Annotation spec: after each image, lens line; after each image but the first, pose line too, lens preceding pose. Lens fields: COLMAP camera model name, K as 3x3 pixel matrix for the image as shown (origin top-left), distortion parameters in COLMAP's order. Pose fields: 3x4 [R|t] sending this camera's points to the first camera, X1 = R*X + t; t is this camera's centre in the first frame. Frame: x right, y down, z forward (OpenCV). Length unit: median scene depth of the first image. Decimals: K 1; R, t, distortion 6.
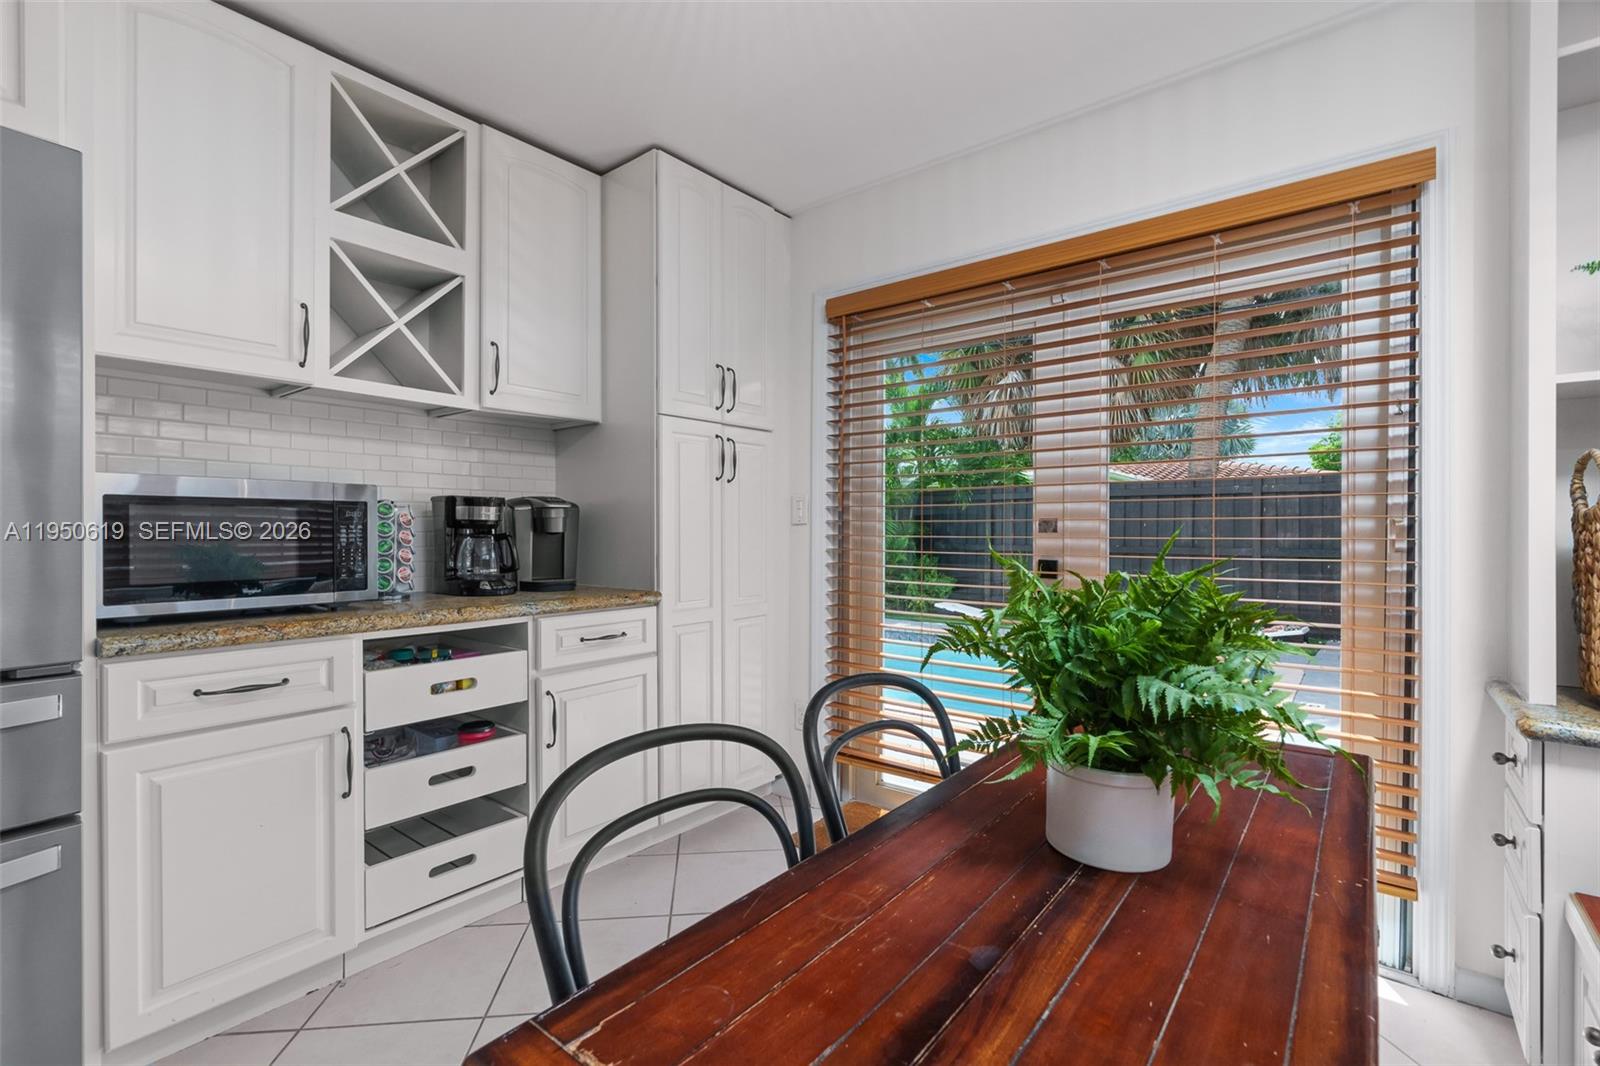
lens RADIAL K [[729.8, 0, 781.0], [0, 729.8, 535.0], [0, 0, 1]] dist [0.001243, -0.000323]
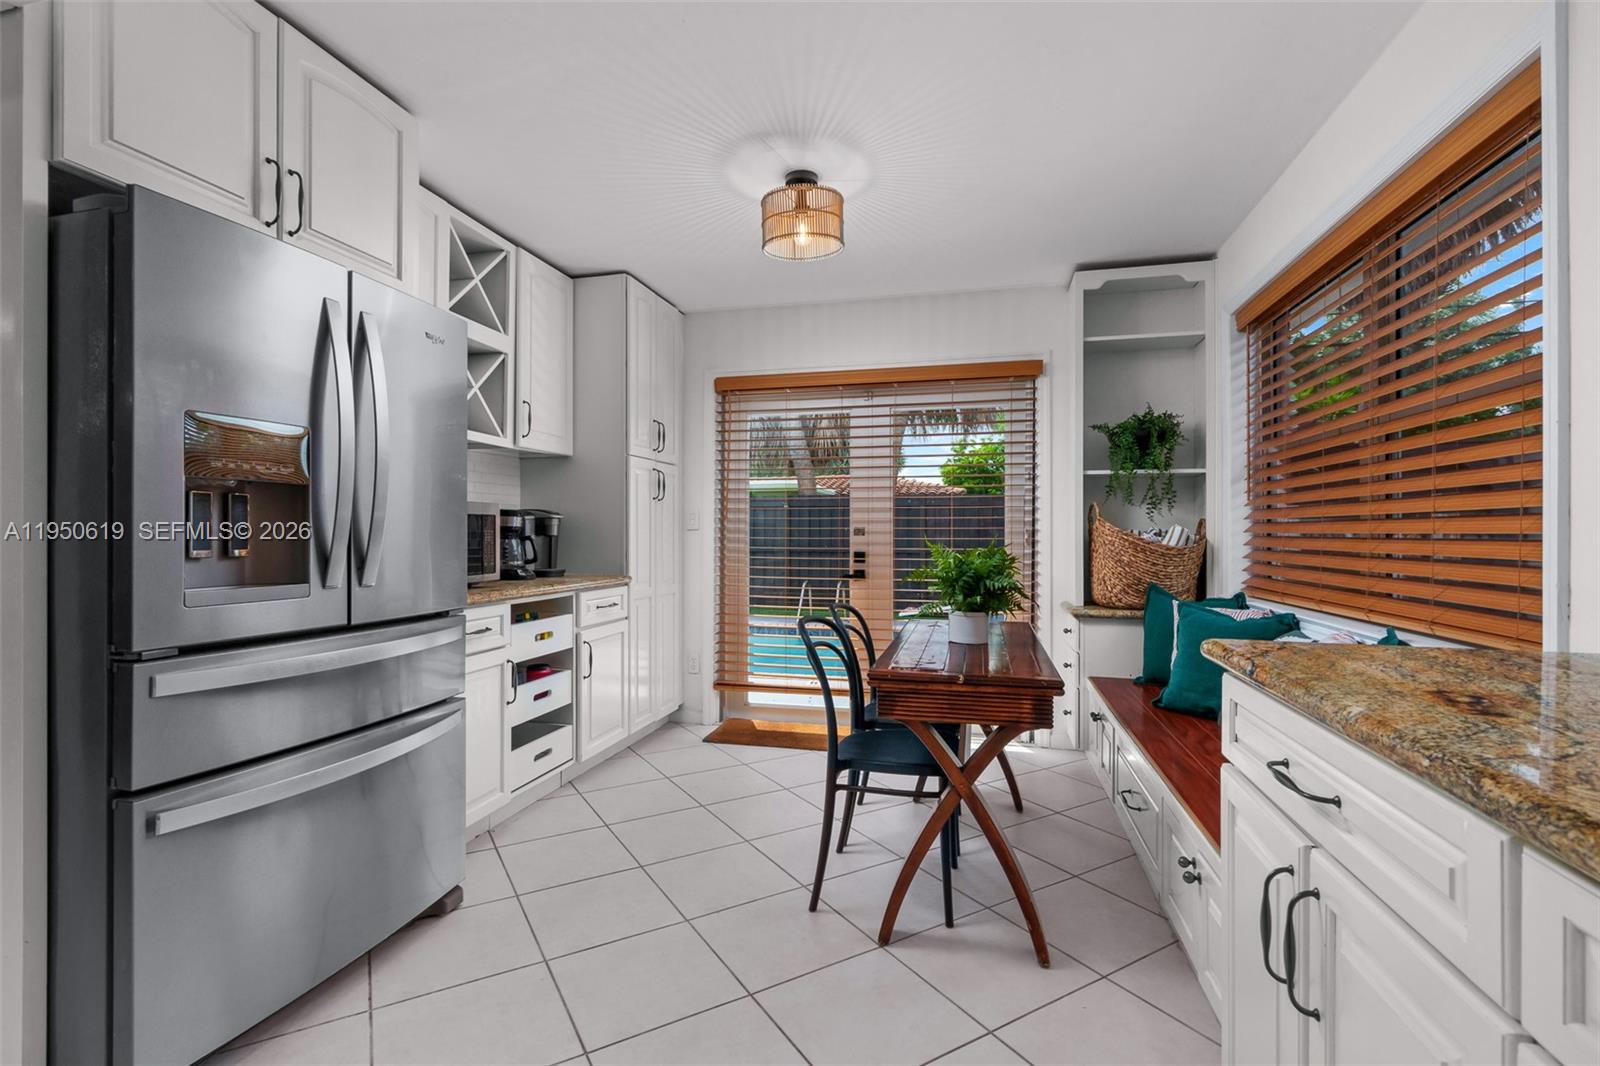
lens RADIAL K [[729.8, 0, 781.0], [0, 729.8, 535.0], [0, 0, 1]] dist [0.001243, -0.000323]
pose [[0.914159, 0.000389, 0.405355, -0.523778], [0.001247, 0.999992, -0.003771, 0.001882], [-0.405353, 0.003953, 0.914152, -0.504698]]
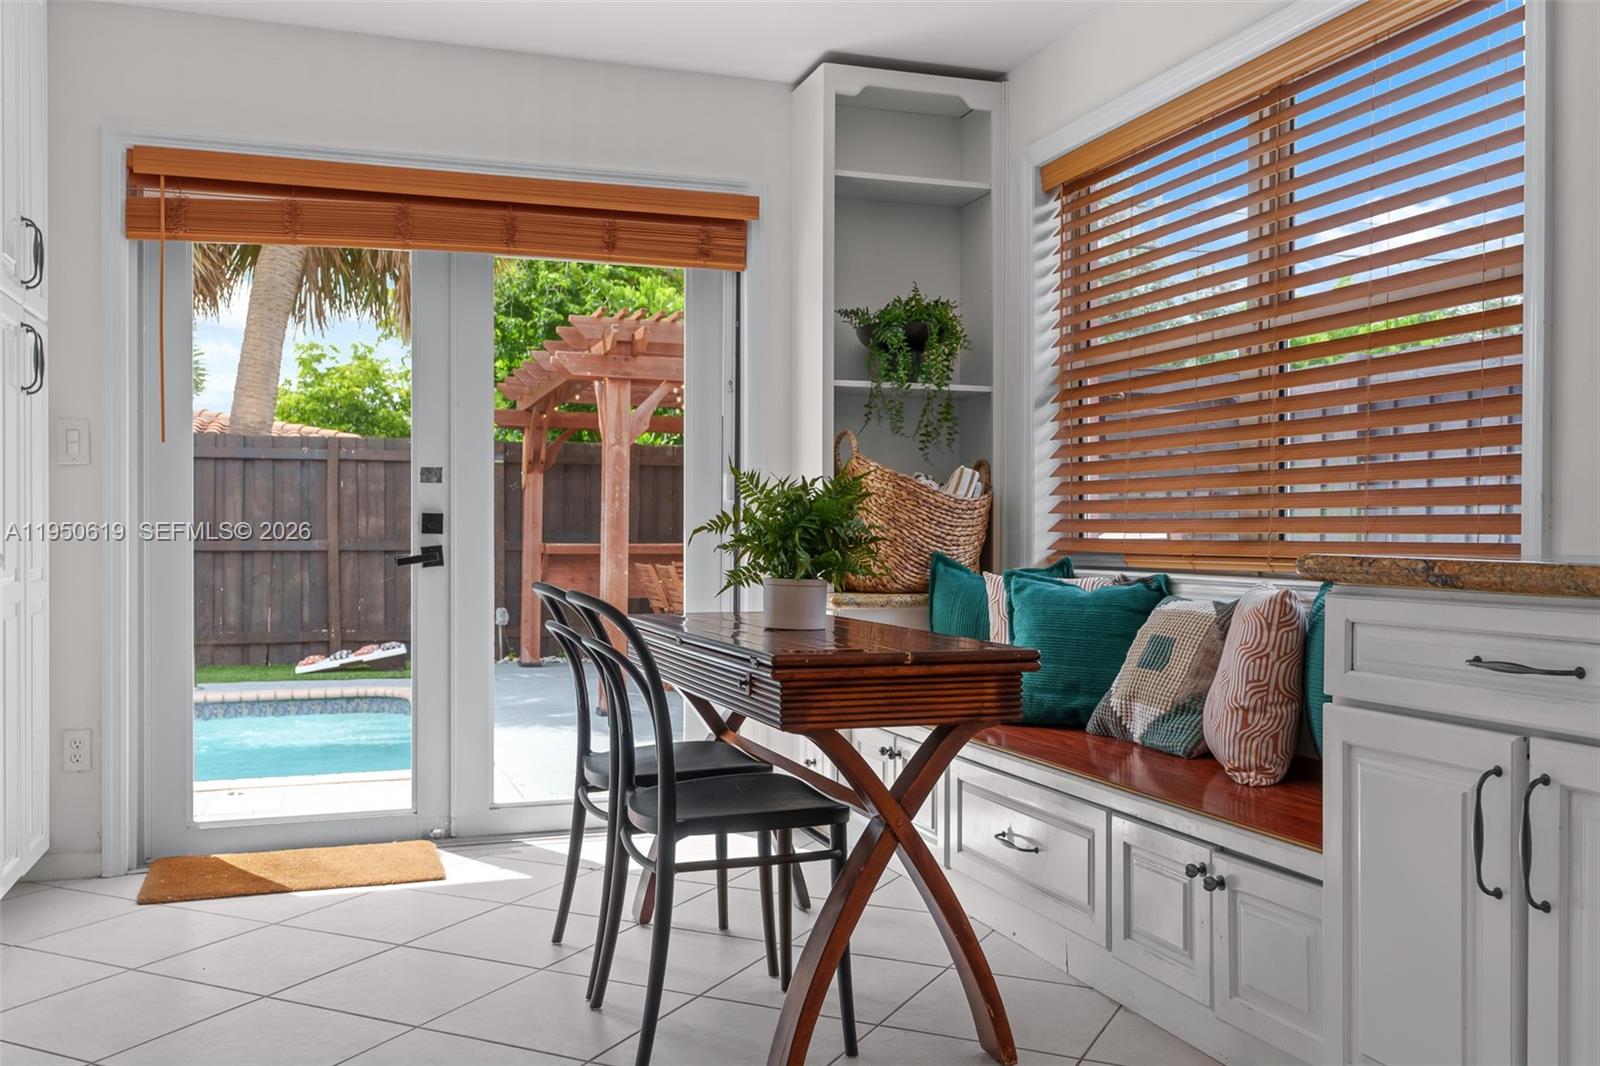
lens RADIAL K [[1379.0, 0, 800.0], [0, 1379.0, 533.0], [0, 0, 1]] dist [0.009068, 0.003841]
pose [[0.554136, -0.000040, 0.832426, -0.867943], [0.000192, 1.000000, -0.000080, 0.064809], [-0.832426, 0.000204, 0.554136, -0.346113]]
